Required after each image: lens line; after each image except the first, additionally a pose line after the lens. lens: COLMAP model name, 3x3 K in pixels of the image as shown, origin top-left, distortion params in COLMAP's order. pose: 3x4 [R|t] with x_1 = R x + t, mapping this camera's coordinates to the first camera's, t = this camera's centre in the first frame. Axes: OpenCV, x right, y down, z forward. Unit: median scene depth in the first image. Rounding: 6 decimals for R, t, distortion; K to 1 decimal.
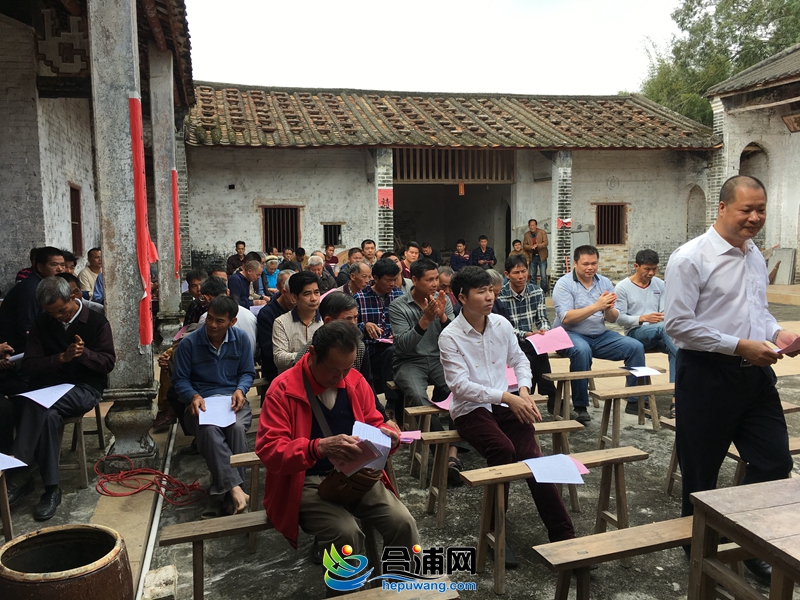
lens RADIAL K [[675.4, 0, 393.0], [0, 675.4, 292.2], [0, 0, 1]] dist [0.077800, -0.105373]
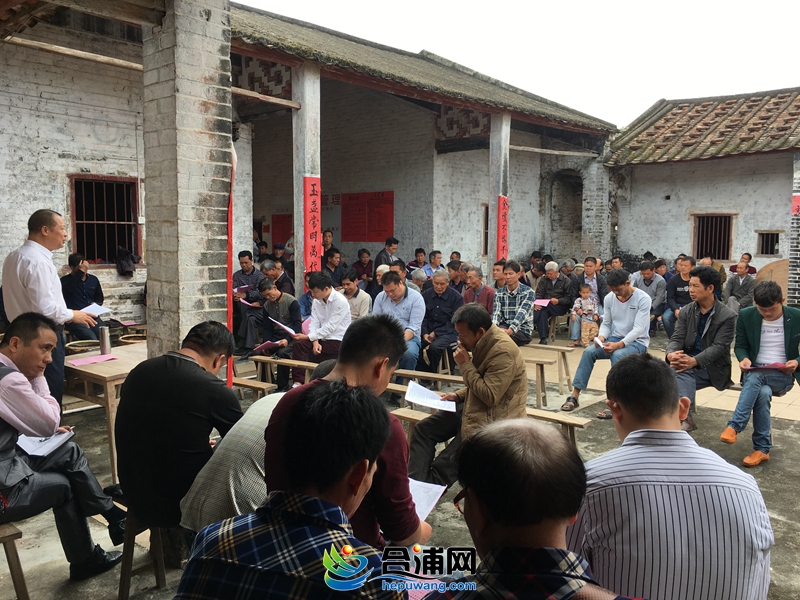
lens RADIAL K [[675.4, 0, 395.5], [0, 675.4, 298.5], [0, 0, 1]] dist [0.077800, -0.105373]
pose [[0.544185, 0.096315, -0.833418, 0.456904], [-0.088149, 0.994454, 0.057368, -0.017202], [0.834322, 0.042247, 0.549657, 0.033137]]
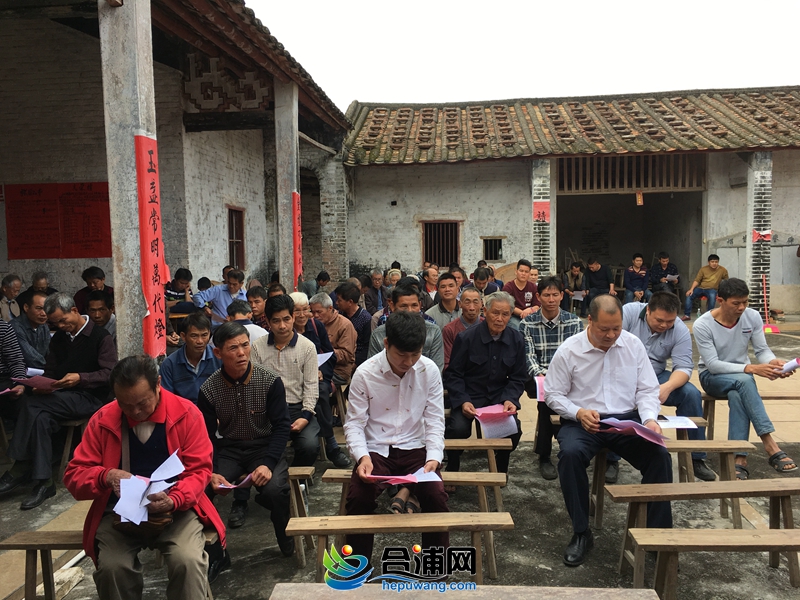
lens RADIAL K [[675.4, 0, 393.0], [0, 675.4, 295.1], [0, 0, 1]] dist [0.077800, -0.105373]
pose [[0.939410, 0.024138, -0.341945, 0.116673], [-0.027732, 0.999600, -0.005626, -0.009334], [0.341673, 0.014768, 0.939703, 0.032297]]
